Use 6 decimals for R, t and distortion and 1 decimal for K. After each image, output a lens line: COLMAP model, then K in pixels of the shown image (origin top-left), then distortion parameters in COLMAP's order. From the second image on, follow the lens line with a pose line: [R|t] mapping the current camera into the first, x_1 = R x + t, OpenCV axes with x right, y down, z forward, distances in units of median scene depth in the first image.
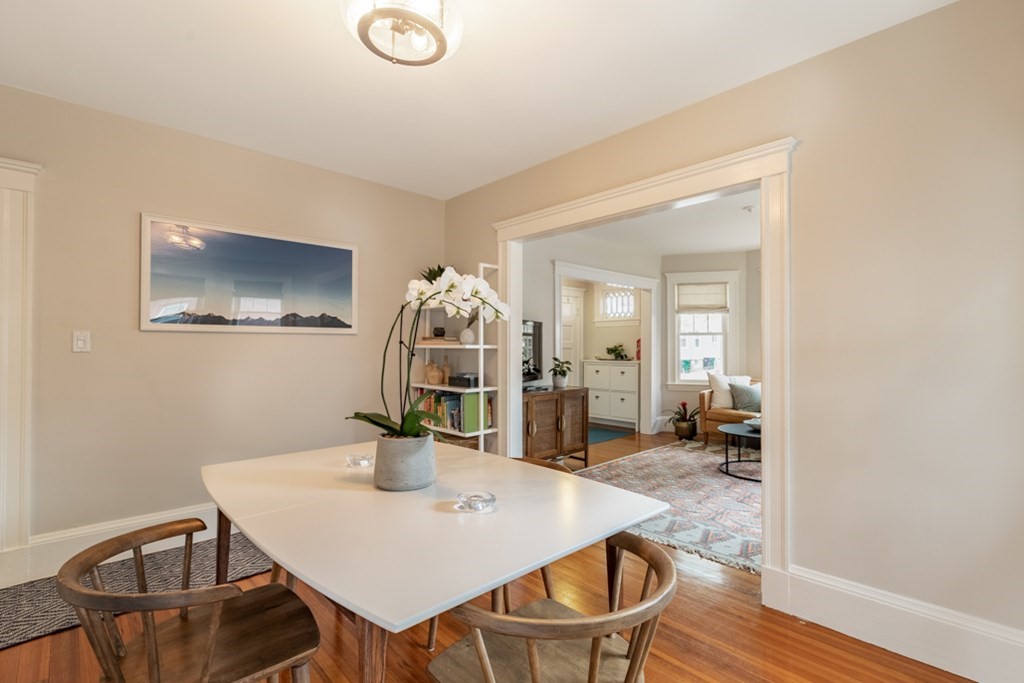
lens RADIAL K [[474.6, 0, 527.4], [0, 474.6, 340.2], [0, 0, 1]] dist [0.004481, 0.000334]
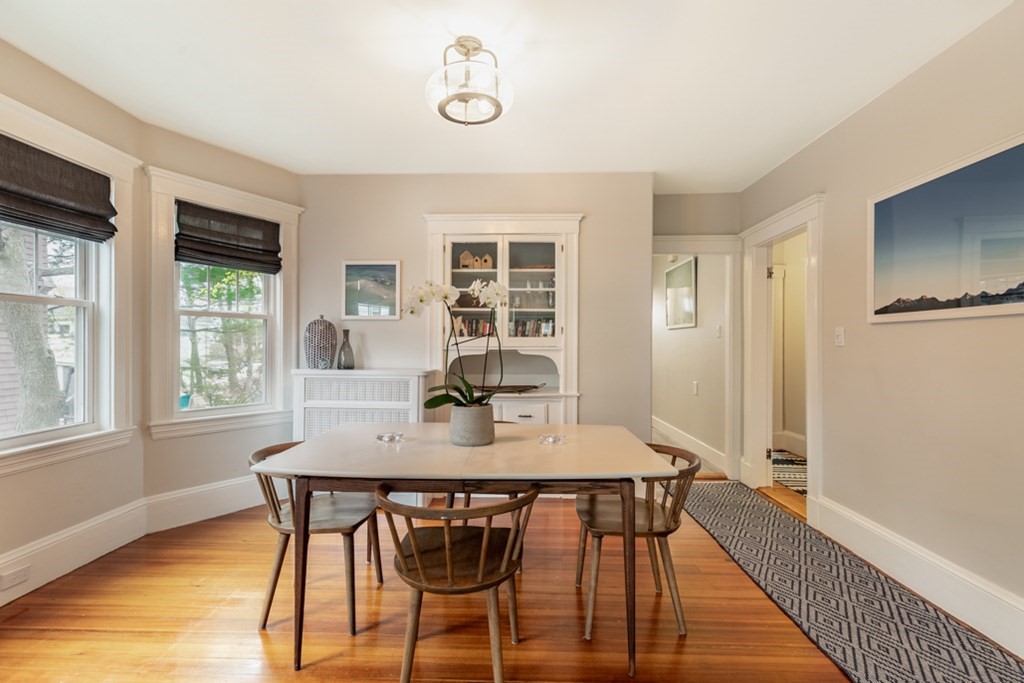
lens RADIAL K [[473.7, 0, 512.0], [0, 473.7, 349.8], [0, 0, 1]] dist [0.009466, 0.000318]
pose [[-0.715586, 0.002870, -0.698518, 0.158840], [0.004714, 0.999989, -0.000721, 0.013039], [0.698508, -0.003808, -0.715592, 0.547563]]
